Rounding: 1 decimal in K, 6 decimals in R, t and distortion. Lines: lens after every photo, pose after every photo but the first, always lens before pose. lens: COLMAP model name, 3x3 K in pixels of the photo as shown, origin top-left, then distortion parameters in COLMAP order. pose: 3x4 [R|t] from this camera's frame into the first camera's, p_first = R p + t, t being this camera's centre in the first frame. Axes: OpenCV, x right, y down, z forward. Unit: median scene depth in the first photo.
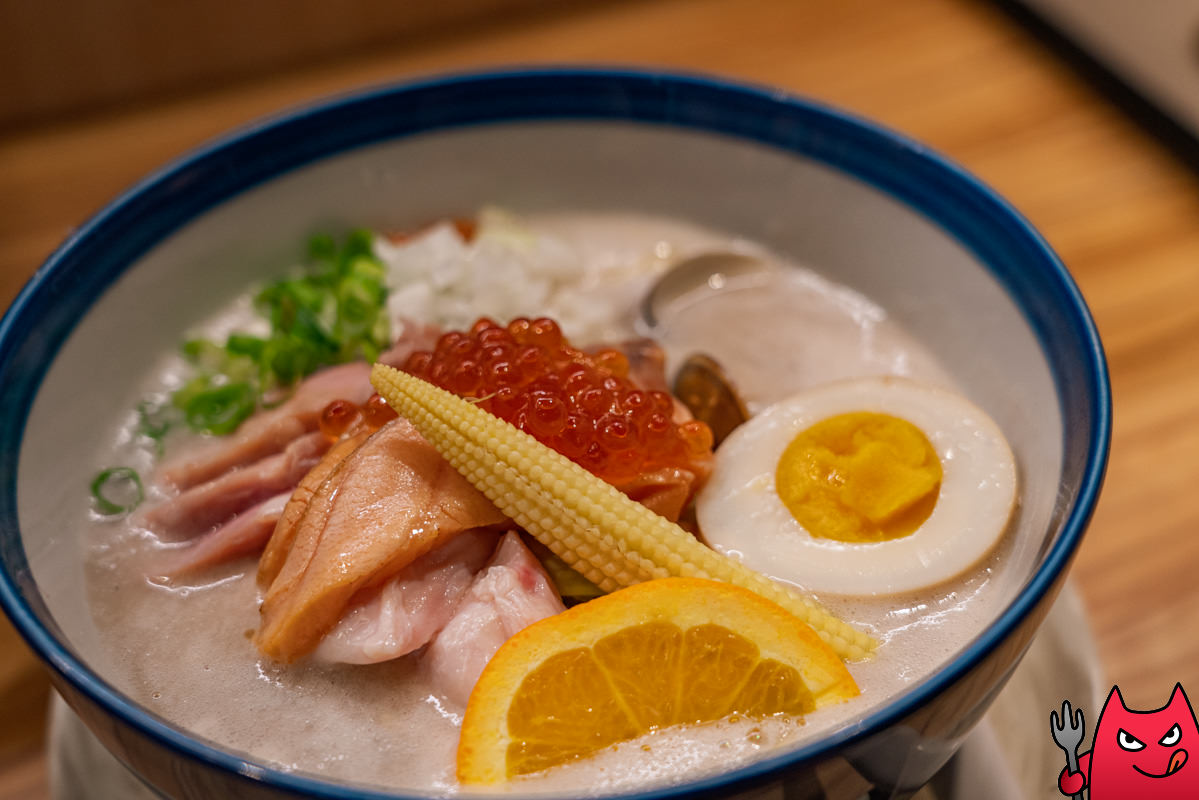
lens RADIAL K [[1824.9, 0, 599.5], [0, 1824.9, 400.0], [0, 0, 1]] dist [0.018188, 0.021733]
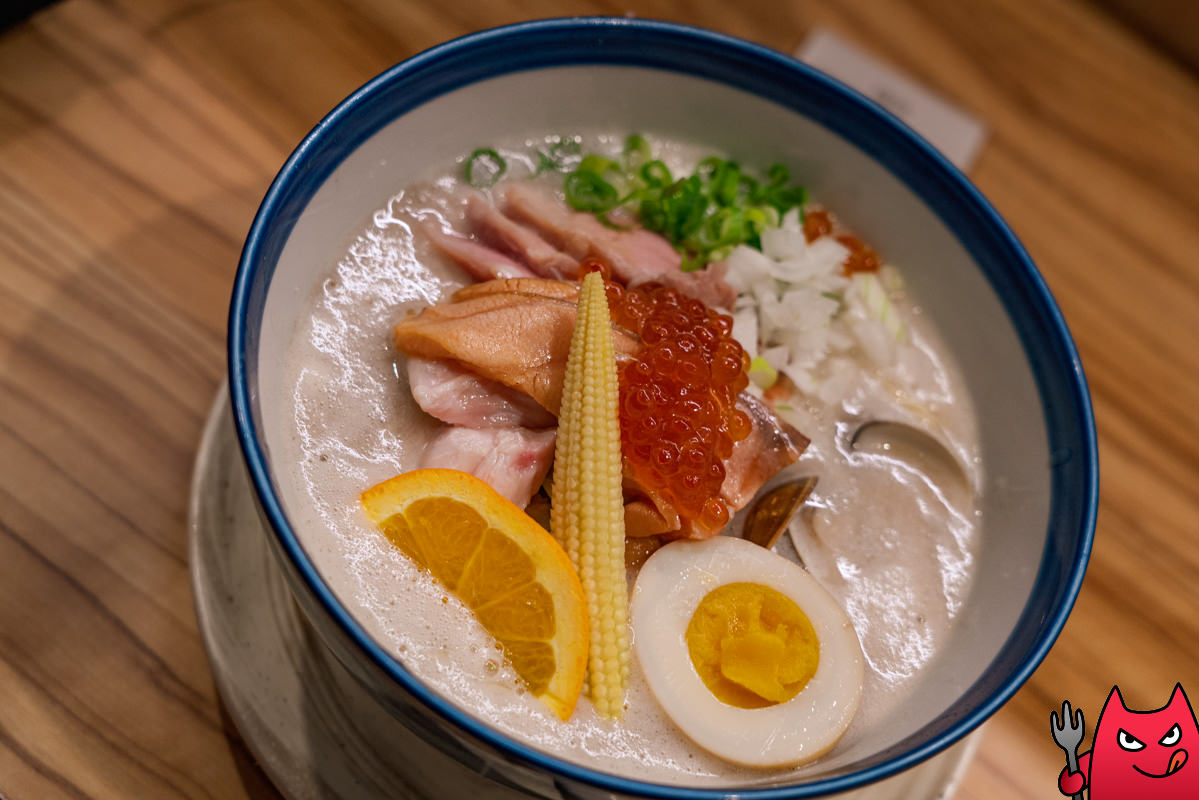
lens RADIAL K [[1824.9, 0, 599.5], [0, 1824.9, 400.0], [0, 0, 1]] dist [0.018188, 0.021733]
pose [[0.494488, 0.828909, -0.261519, 0.294938], [-0.763620, 0.558016, 0.324810, -0.394377], [0.415170, 0.039086, 0.908904, -0.174295]]
